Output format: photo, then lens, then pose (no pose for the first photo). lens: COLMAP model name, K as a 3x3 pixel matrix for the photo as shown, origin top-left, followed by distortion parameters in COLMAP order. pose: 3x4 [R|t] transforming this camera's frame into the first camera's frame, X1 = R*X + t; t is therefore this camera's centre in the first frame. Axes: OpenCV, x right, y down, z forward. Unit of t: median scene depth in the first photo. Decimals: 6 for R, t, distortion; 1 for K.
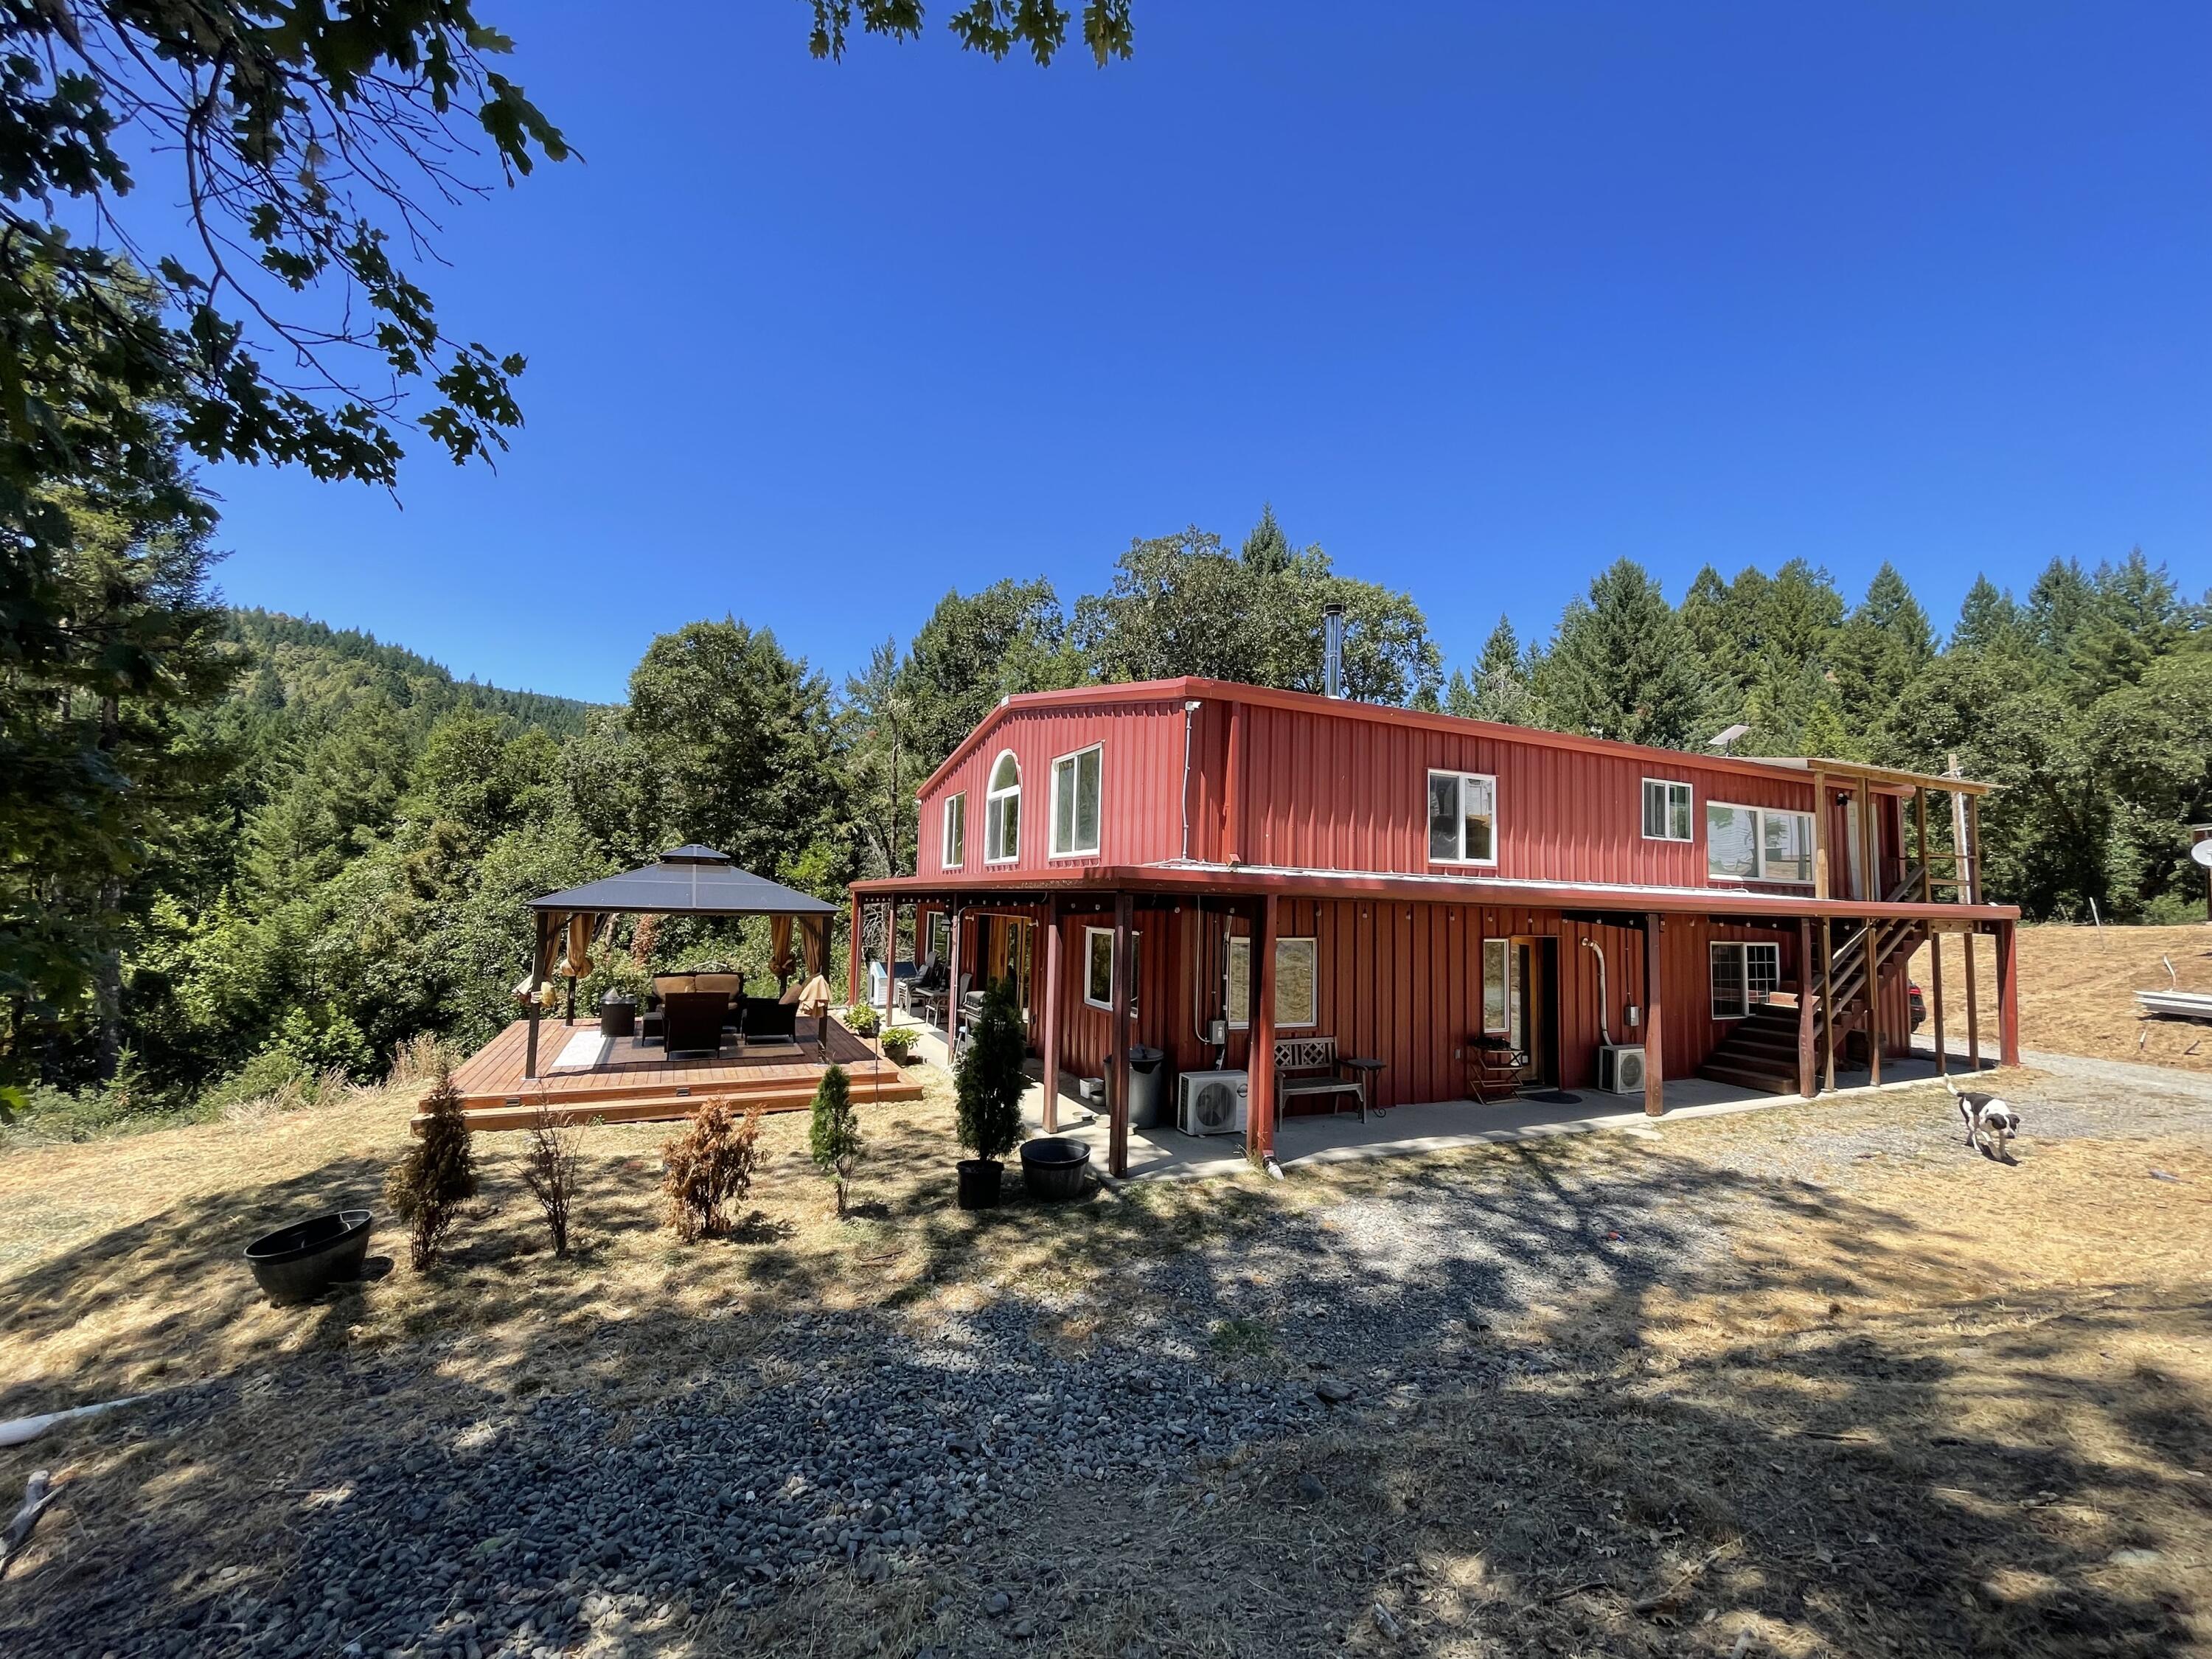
lens RADIAL K [[898.3, 0, 1105.0], [0, 898.3, 826.6], [0, 0, 1]] dist [-0.005822, 0.002813]
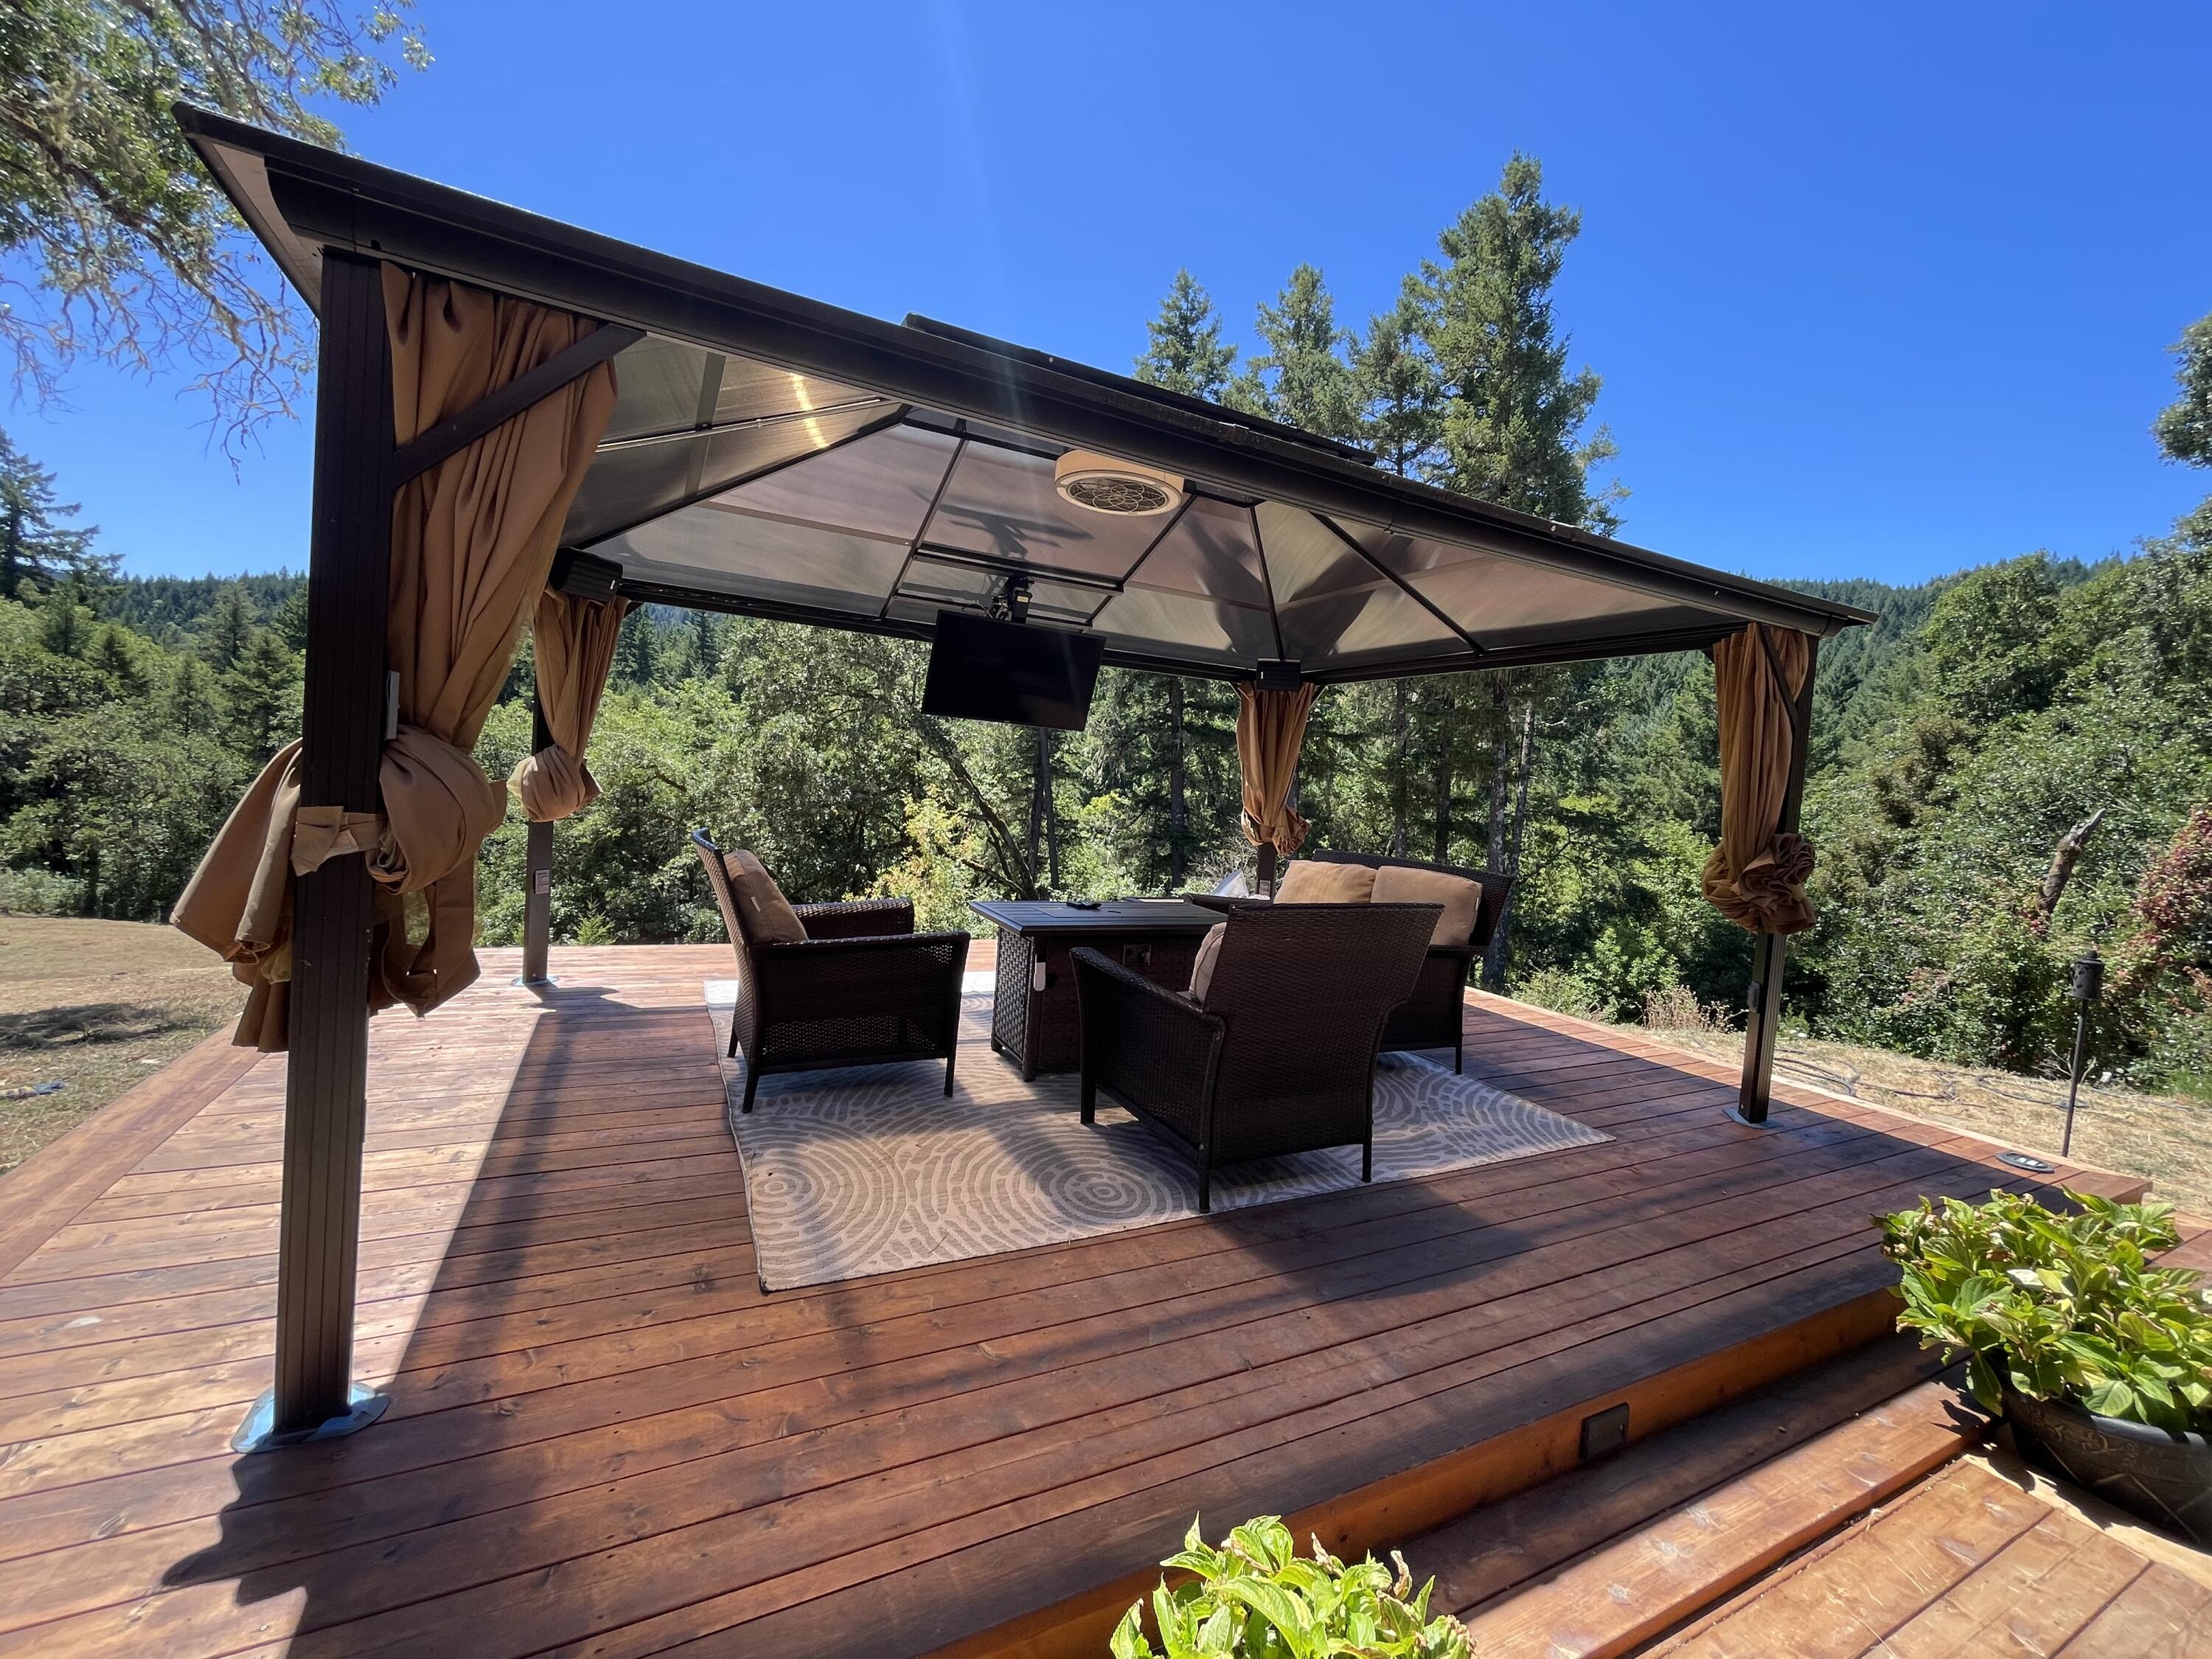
lens RADIAL K [[898.3, 0, 1108.0], [0, 898.3, 835.6], [0, 0, 1]] dist [-0.005822, 0.002813]
pose [[0.026732, 0.032117, -0.999127, -0.184558], [0.016192, 0.999339, 0.032557, 0.175223], [0.999511, -0.017048, 0.026194, 1.105906]]
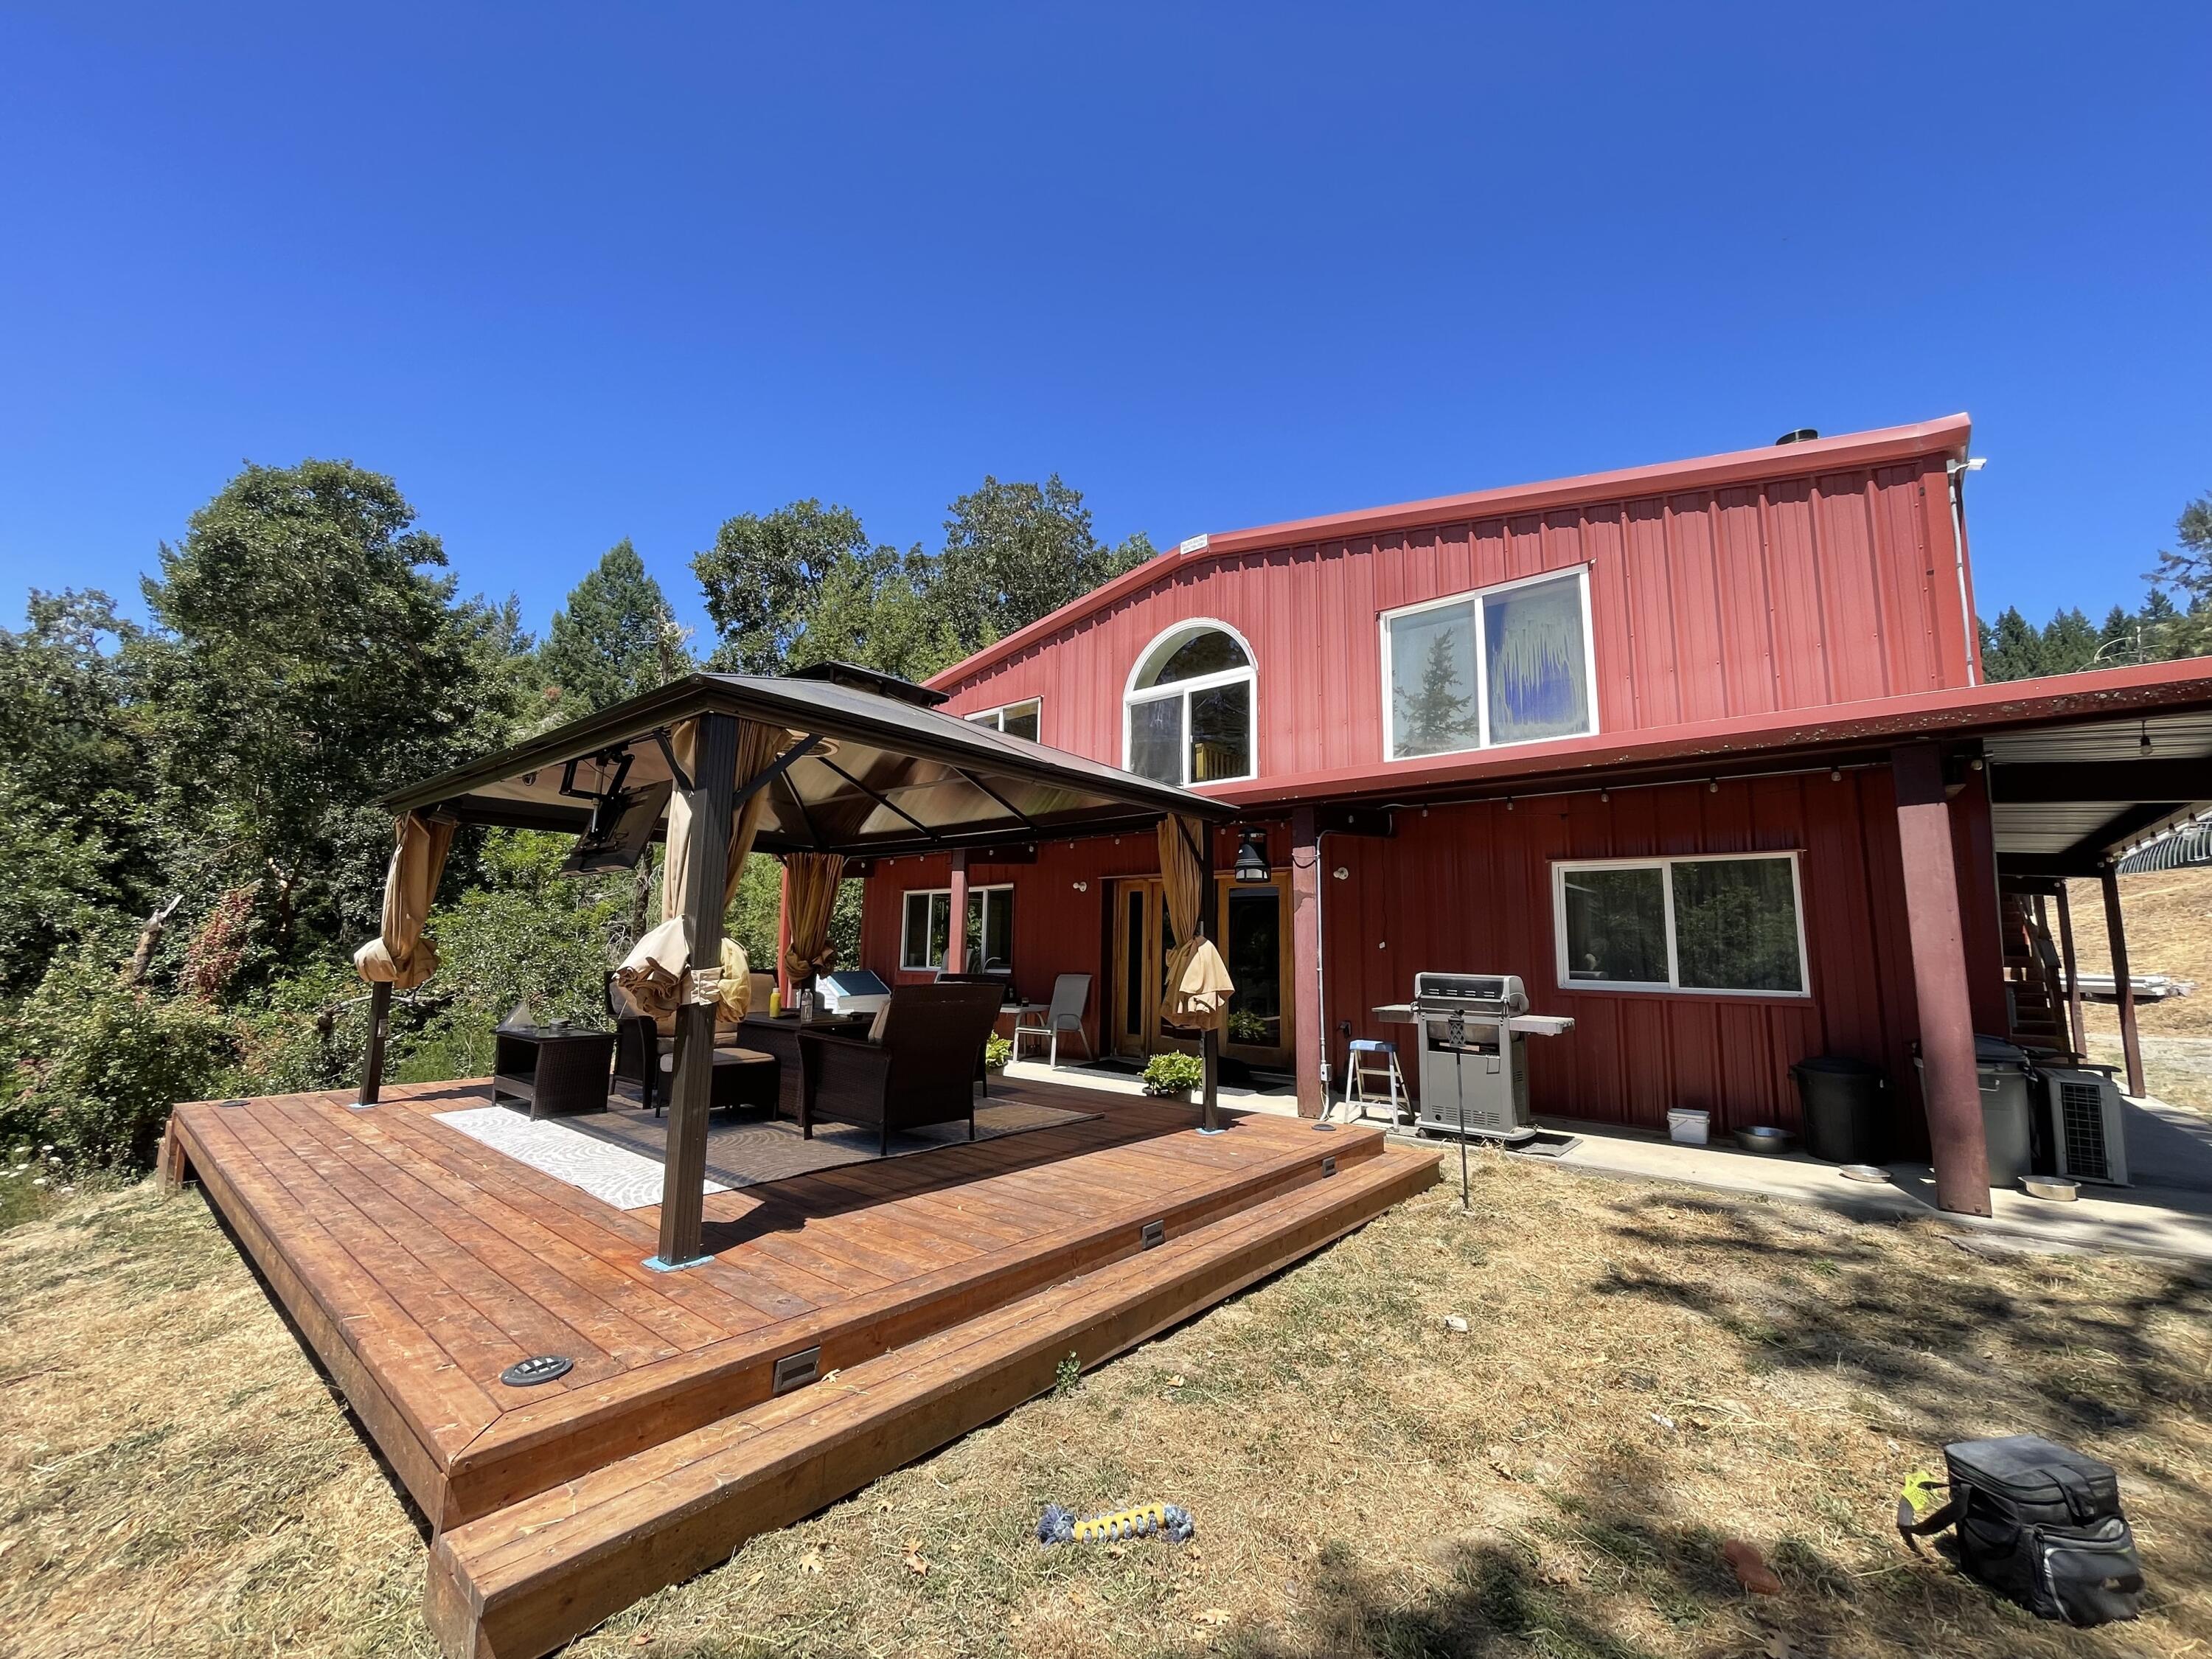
lens RADIAL K [[898.3, 0, 1103.3], [0, 898.3, 832.0], [0, 0, 1]] dist [-0.005822, 0.002813]
pose [[0.911570, 0.042122, 0.408981, -0.559414], [-0.025936, 0.998648, -0.045045, 0.128372], [-0.410325, 0.030454, 0.911430, 0.571392]]
